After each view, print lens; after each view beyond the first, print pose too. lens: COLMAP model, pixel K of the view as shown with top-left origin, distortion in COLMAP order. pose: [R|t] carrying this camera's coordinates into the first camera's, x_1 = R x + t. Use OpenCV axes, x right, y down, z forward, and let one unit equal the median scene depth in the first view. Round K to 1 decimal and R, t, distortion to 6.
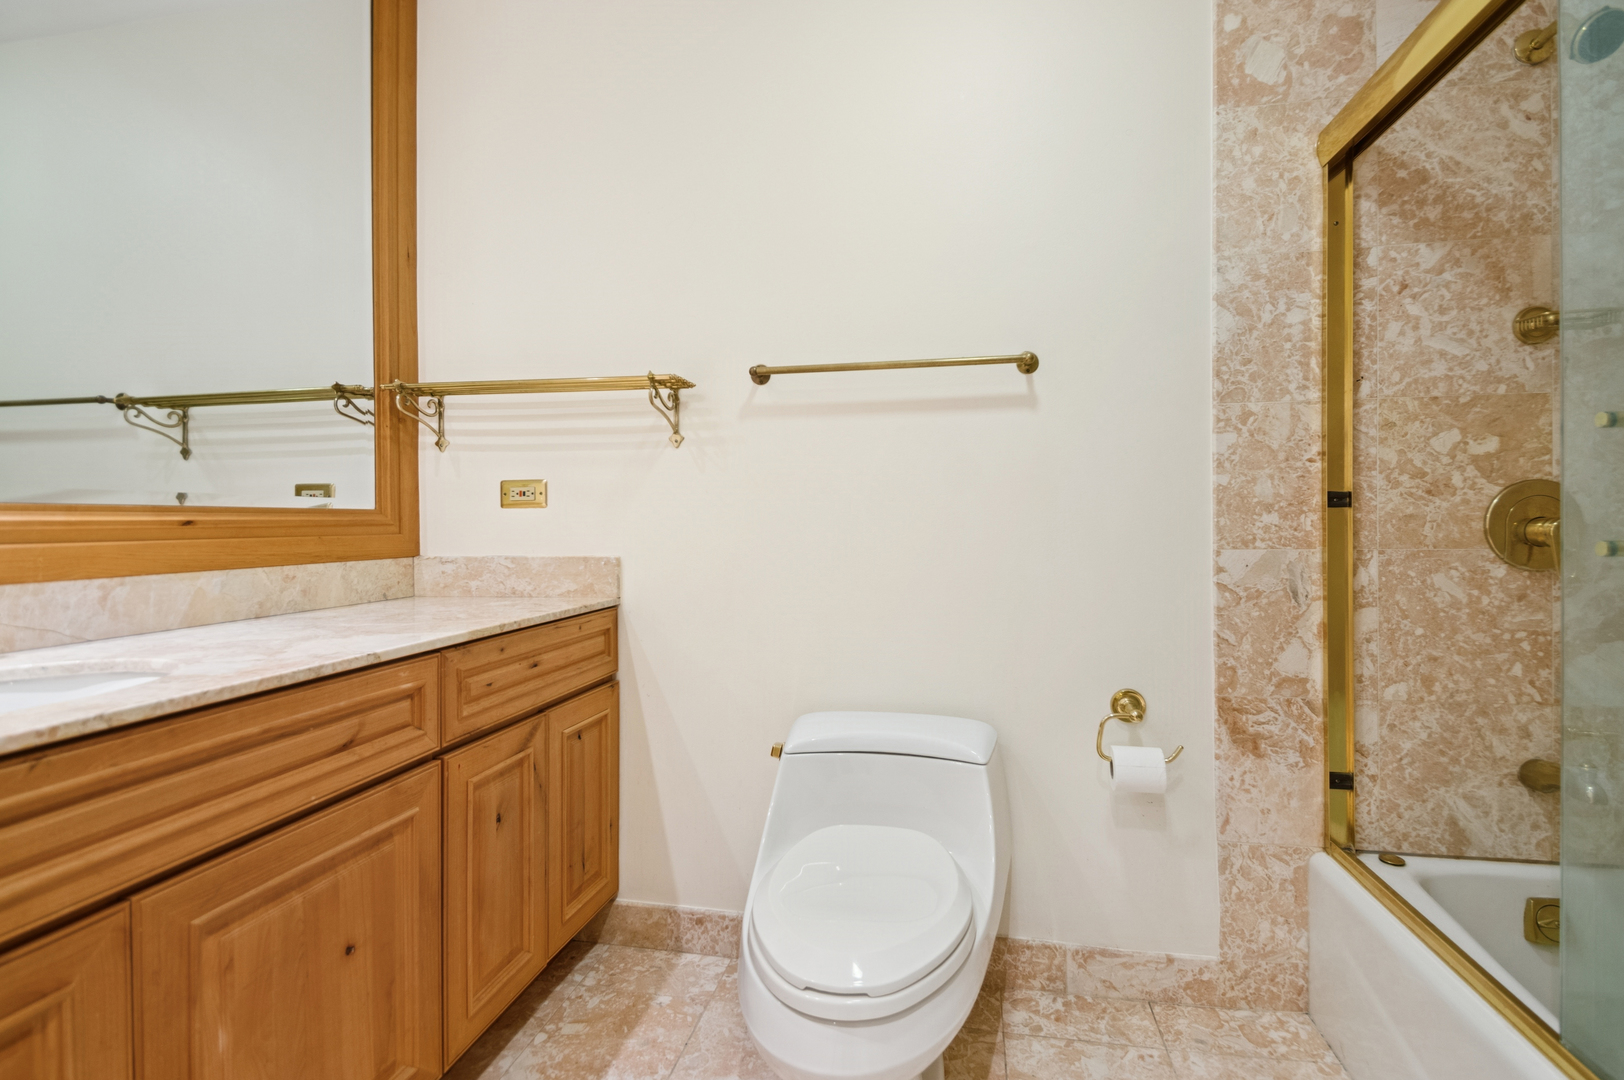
lens RADIAL K [[737.1, 0, 811.1], [0, 737.1, 535.0], [0, 0, 1]] dist [0.011713, -0.006406]
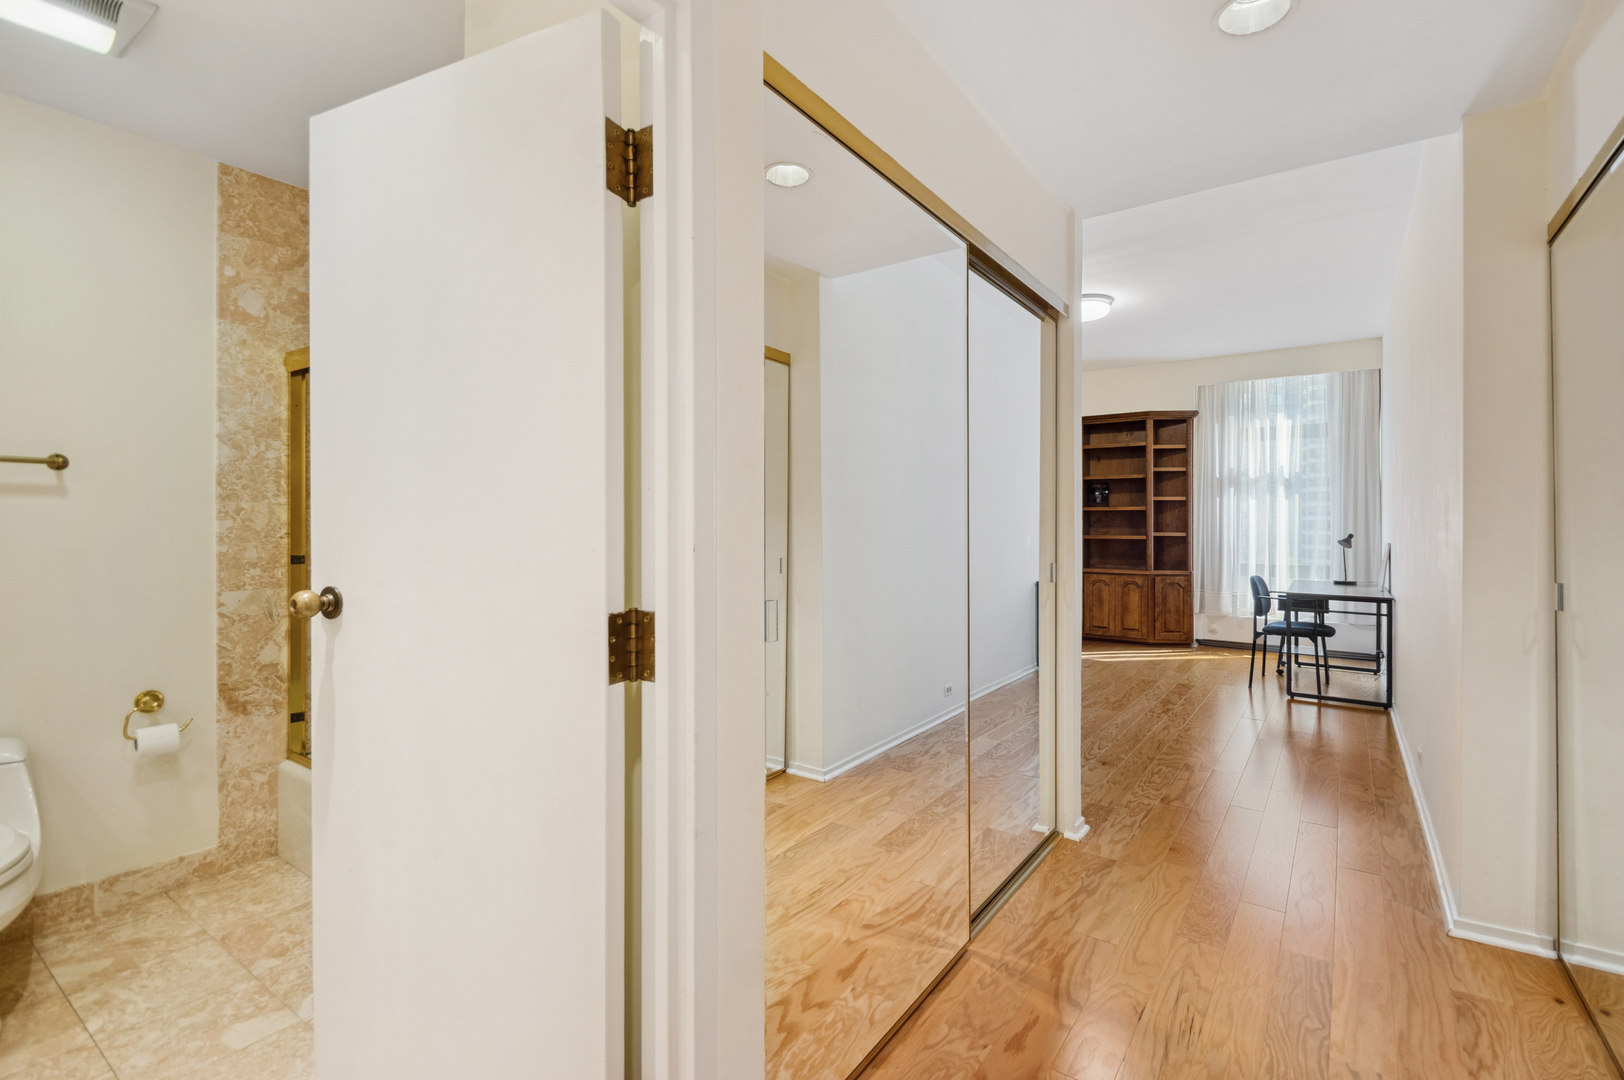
lens RADIAL K [[737.1, 0, 842.7], [0, 737.1, 529.6], [0, 0, 1]] dist [0.011713, -0.006406]
pose [[0.383179, 0.007935, 0.923640, -0.427049], [0.005203, 0.999929, -0.010748, -0.093484], [-0.923659, 0.008924, 0.383111, -0.886473]]
